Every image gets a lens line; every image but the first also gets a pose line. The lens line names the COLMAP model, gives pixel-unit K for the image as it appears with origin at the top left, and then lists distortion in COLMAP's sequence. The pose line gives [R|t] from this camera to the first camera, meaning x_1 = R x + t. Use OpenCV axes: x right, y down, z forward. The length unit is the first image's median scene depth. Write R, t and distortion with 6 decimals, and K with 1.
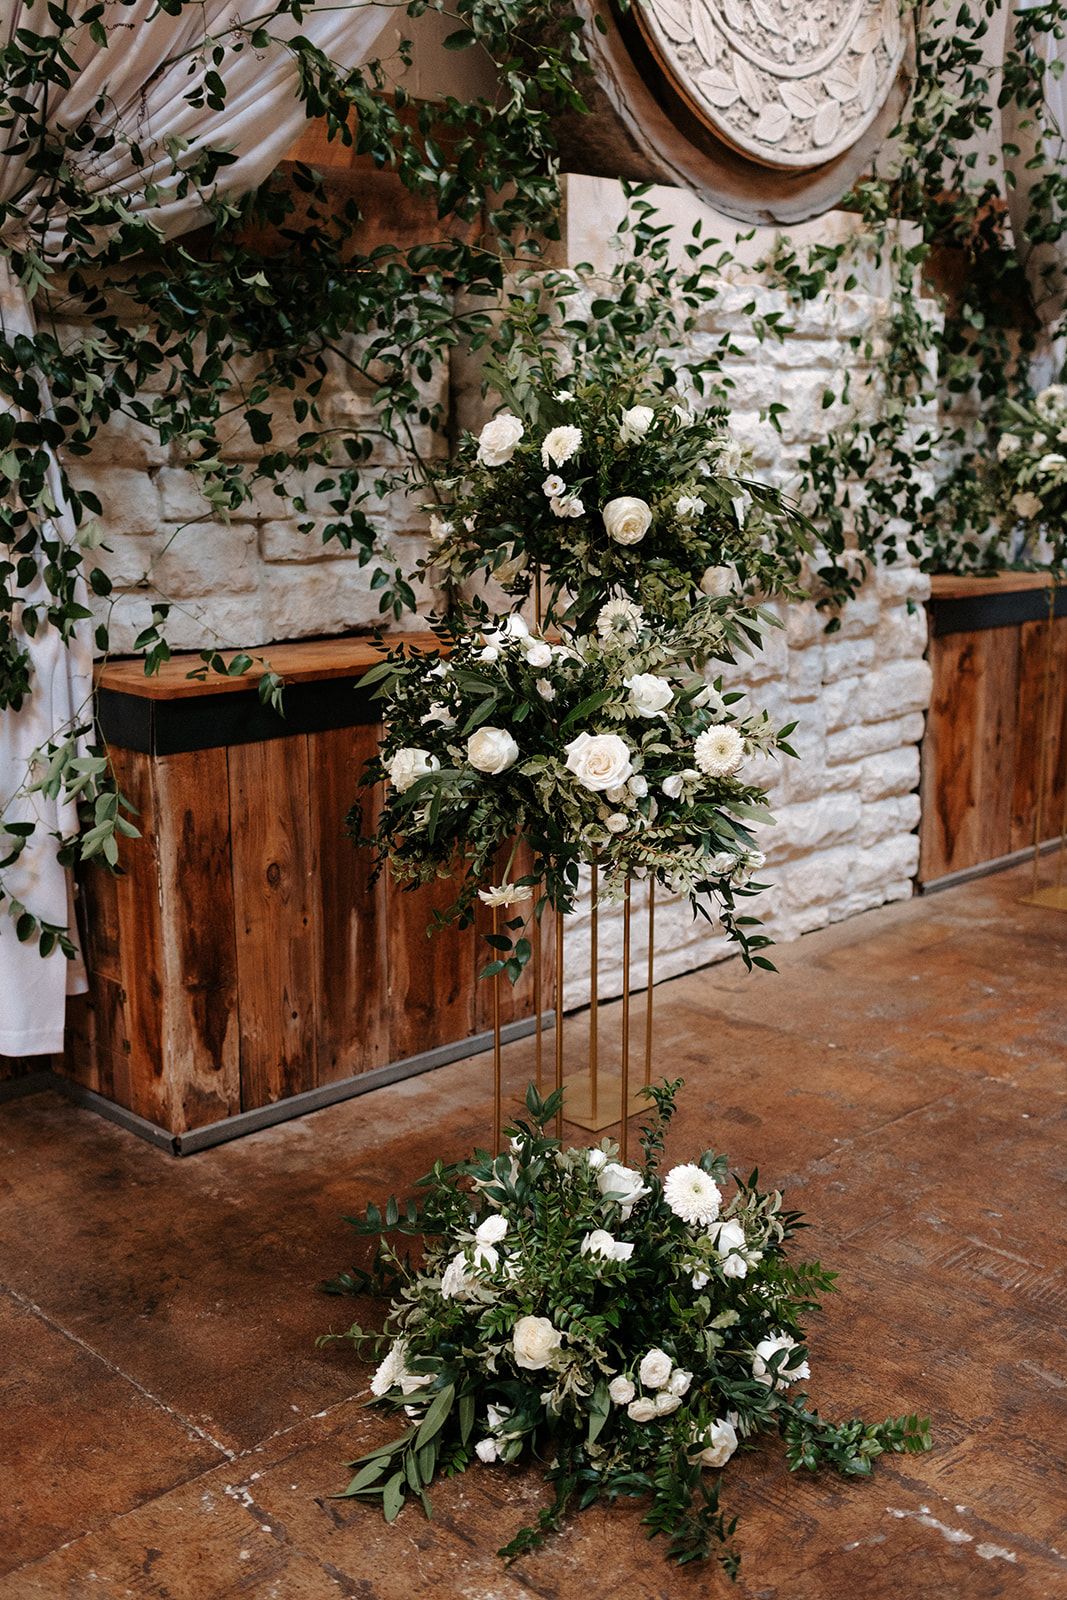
lens RADIAL K [[1861.4, 0, 533.5], [0, 1861.4, 800.0], [0, 0, 1]] dist [-0.010618, -0.035152]
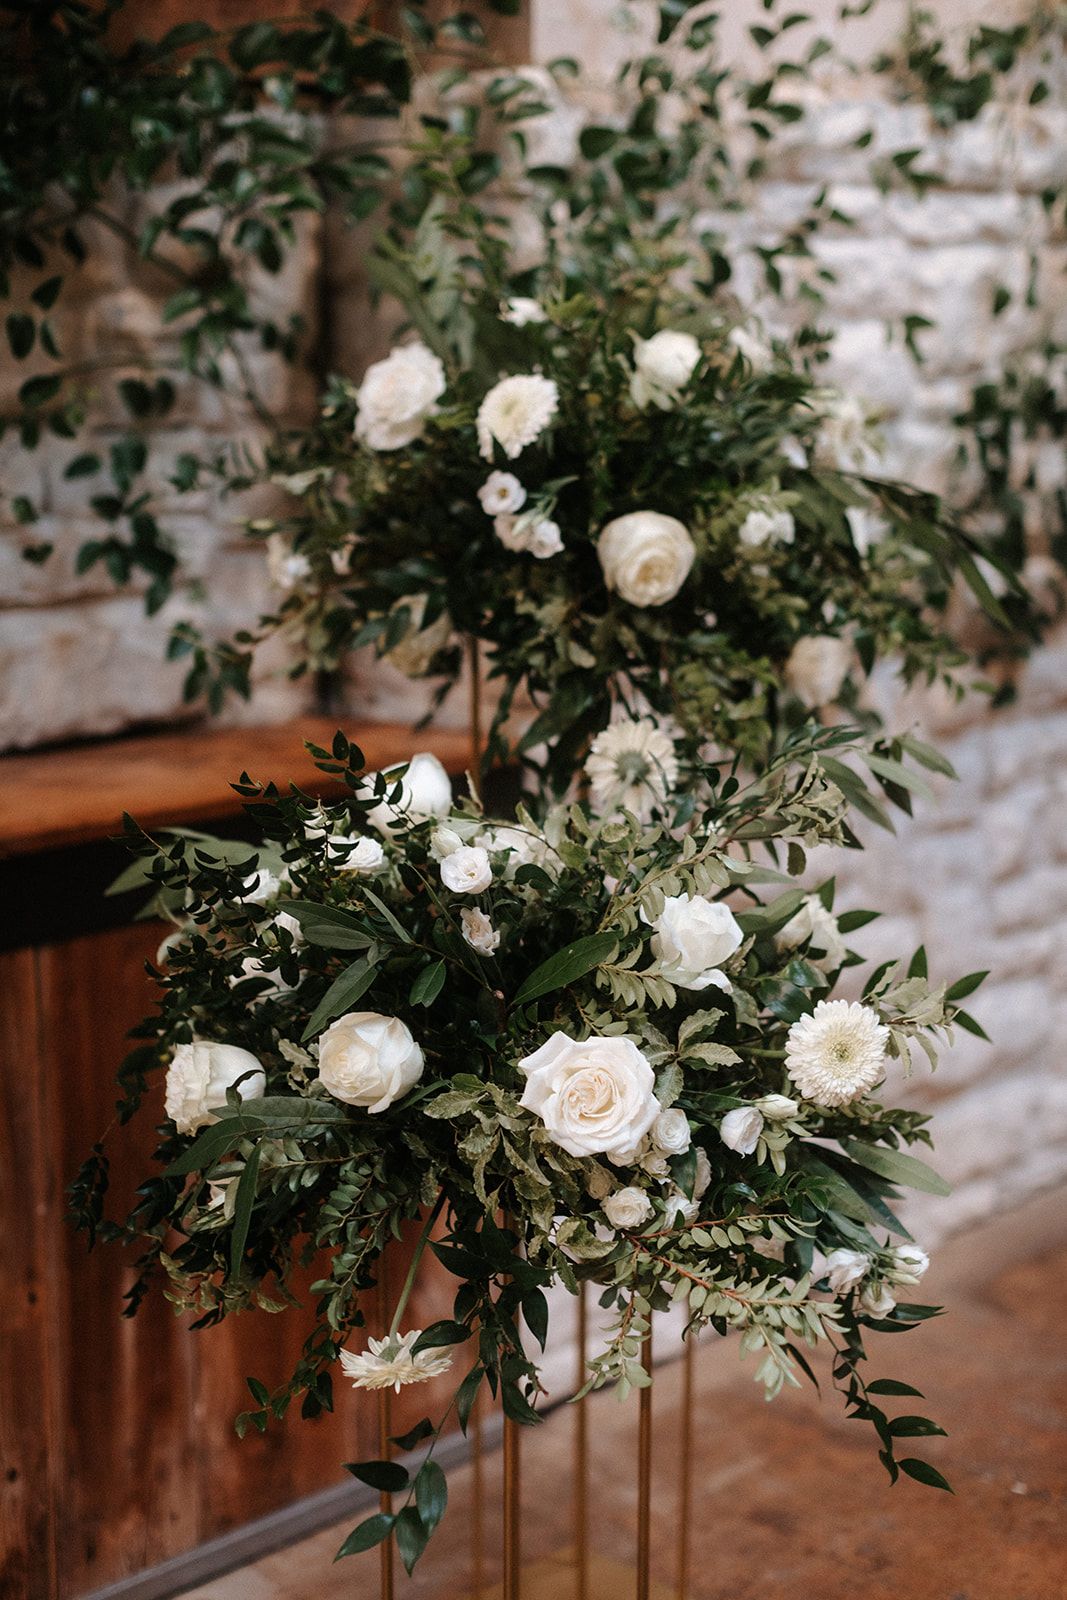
lens RADIAL K [[2890.1, 0, 533.5], [0, 2890.1, 800.0], [0, 0, 1]] dist [-0.013278, 0.280502]
pose [[0.999894, 0.000608, 0.014546, 0.007410], [-0.000187, 0.999582, -0.028911, -0.056702], [-0.014558, 0.028905, 0.999476, 0.193547]]
